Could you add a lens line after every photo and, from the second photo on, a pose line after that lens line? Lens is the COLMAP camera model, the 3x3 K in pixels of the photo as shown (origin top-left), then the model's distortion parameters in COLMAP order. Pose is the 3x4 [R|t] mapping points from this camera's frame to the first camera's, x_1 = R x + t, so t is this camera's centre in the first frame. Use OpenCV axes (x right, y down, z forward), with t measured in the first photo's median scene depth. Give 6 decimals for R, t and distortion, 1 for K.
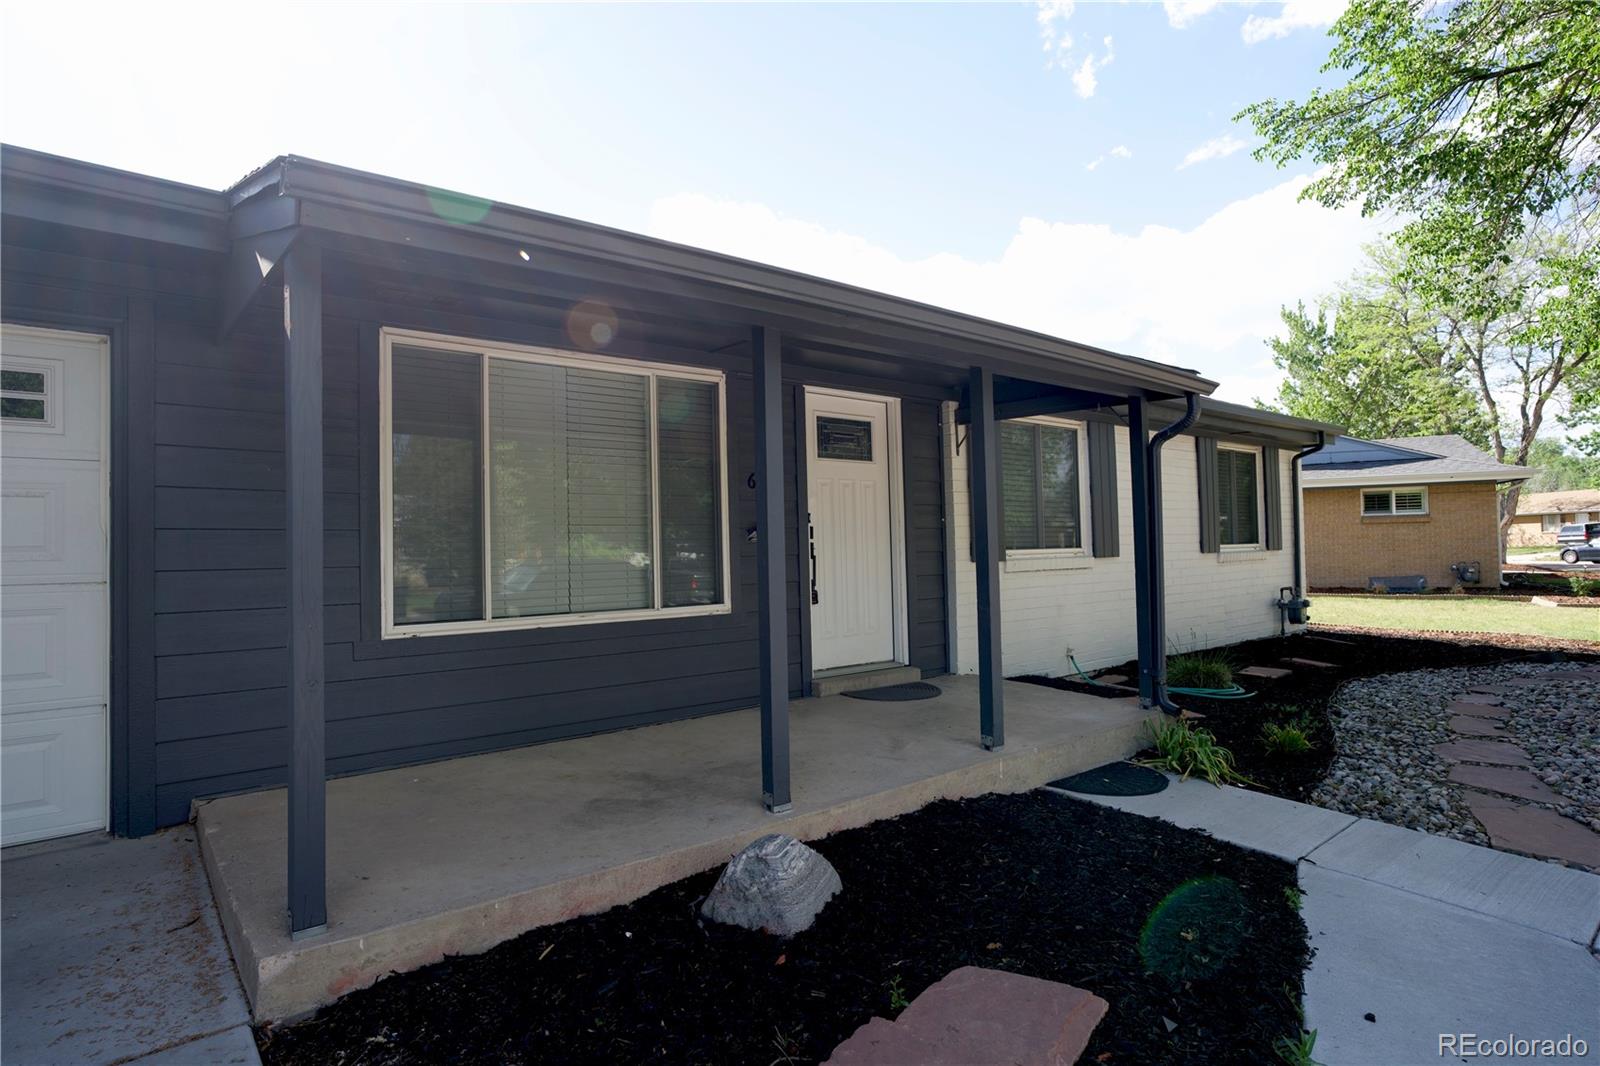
lens RADIAL K [[871.2, 0, 796.6], [0, 871.2, 529.7], [0, 0, 1]] dist [-0.054987, 0.040258]
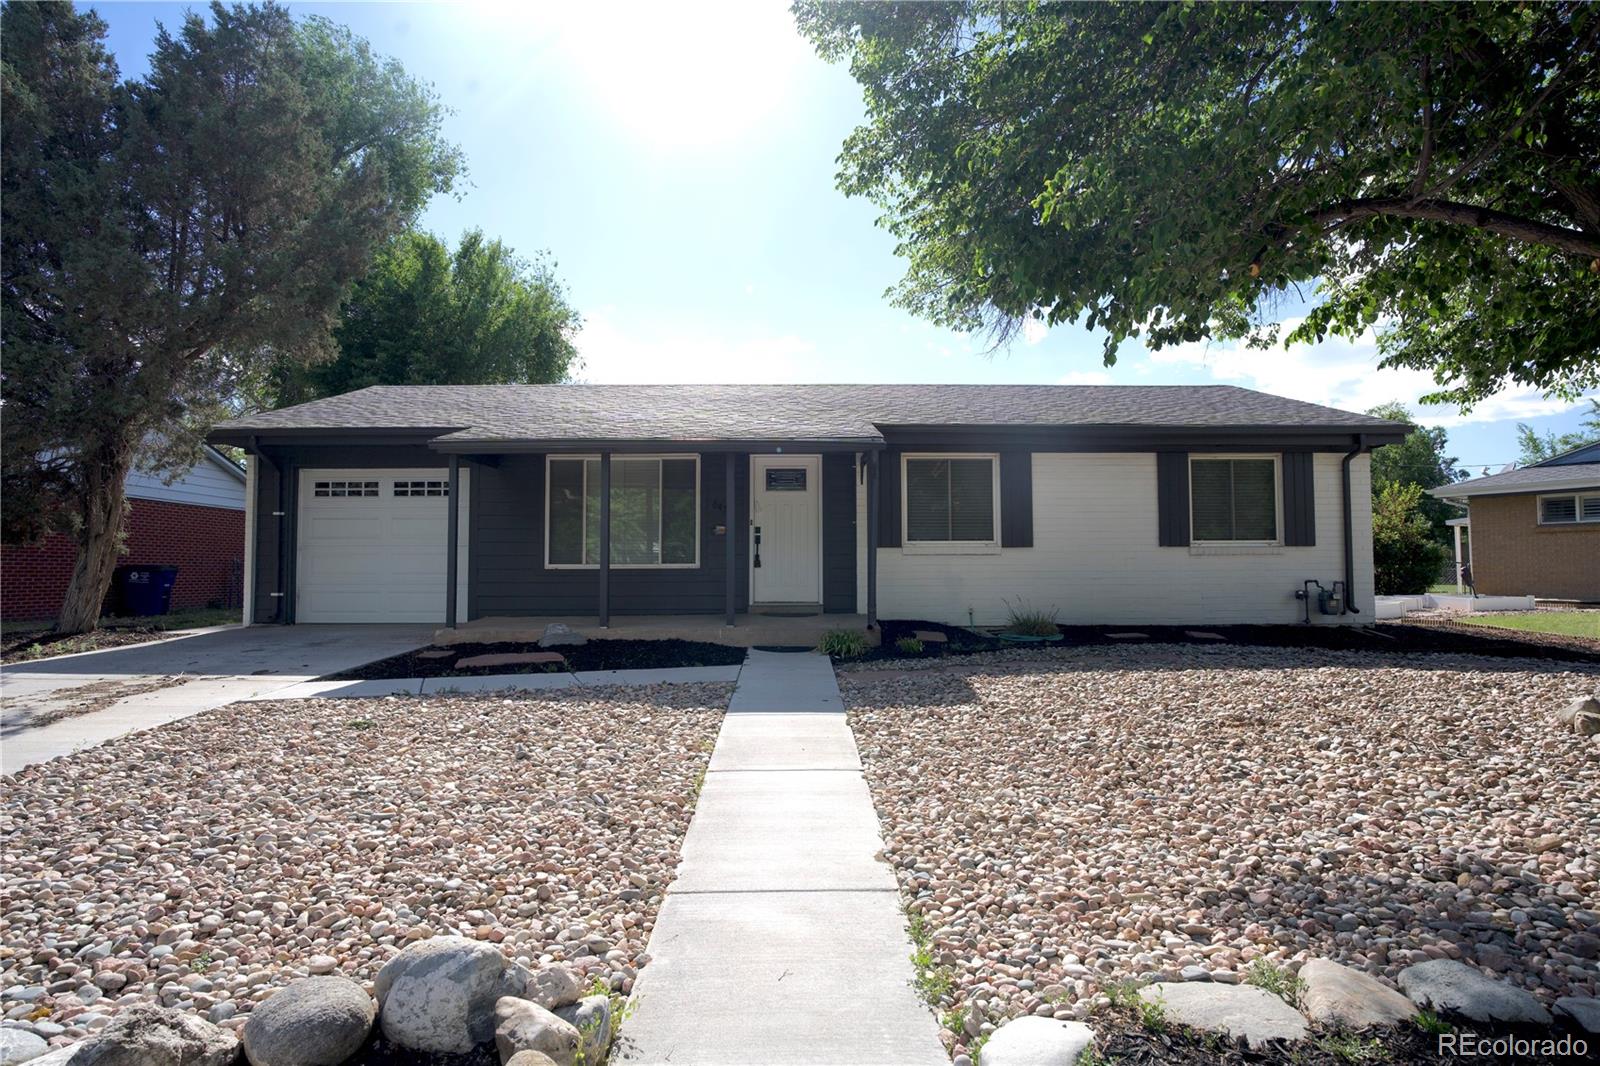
lens RADIAL K [[871.2, 0, 796.6], [0, 871.2, 529.7], [0, 0, 1]] dist [-0.054987, 0.040258]
pose [[0.780823, -0.025802, -0.624219, 1.140923], [0.001578, 0.999225, -0.039330, 0.069432], [0.624750, 0.029724, 0.780259, -0.397602]]
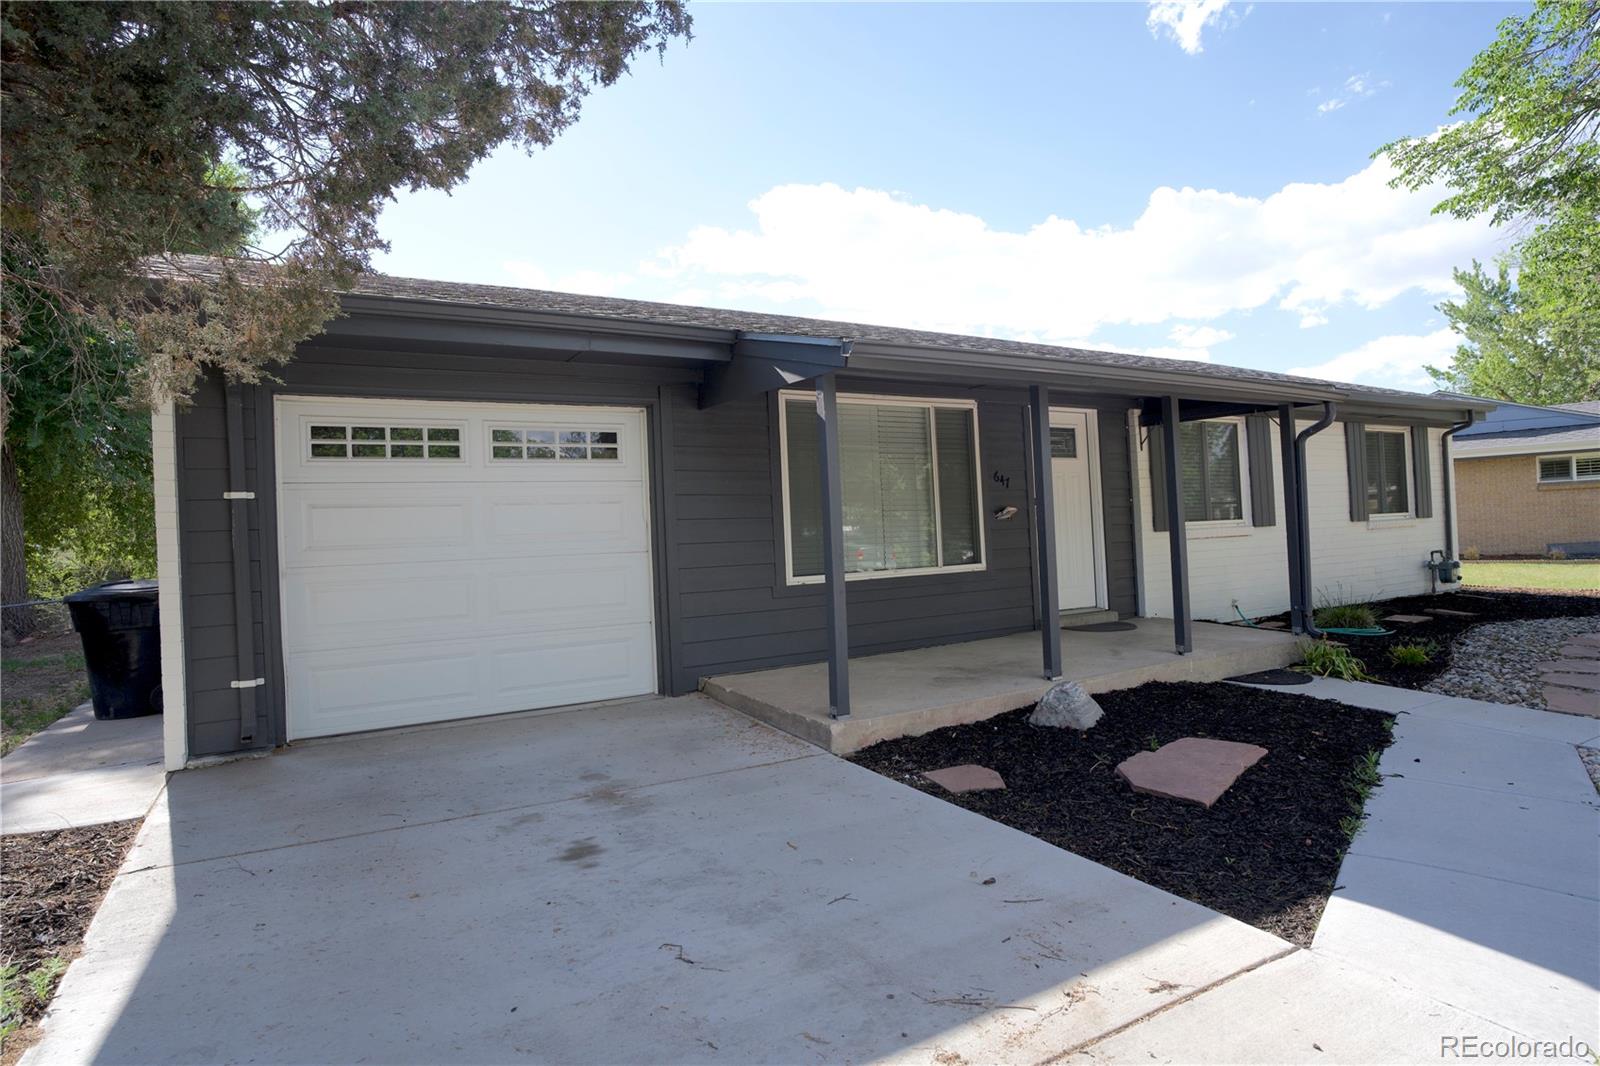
lens RADIAL K [[871.2, 0, 796.6], [0, 871.2, 529.7], [0, 0, 1]] dist [-0.054987, 0.040258]
pose [[0.987446, -0.025332, -0.155914, -0.126520], [0.027867, 0.999512, 0.014094, 0.000874], [0.155481, -0.018262, 0.987670, -0.363685]]
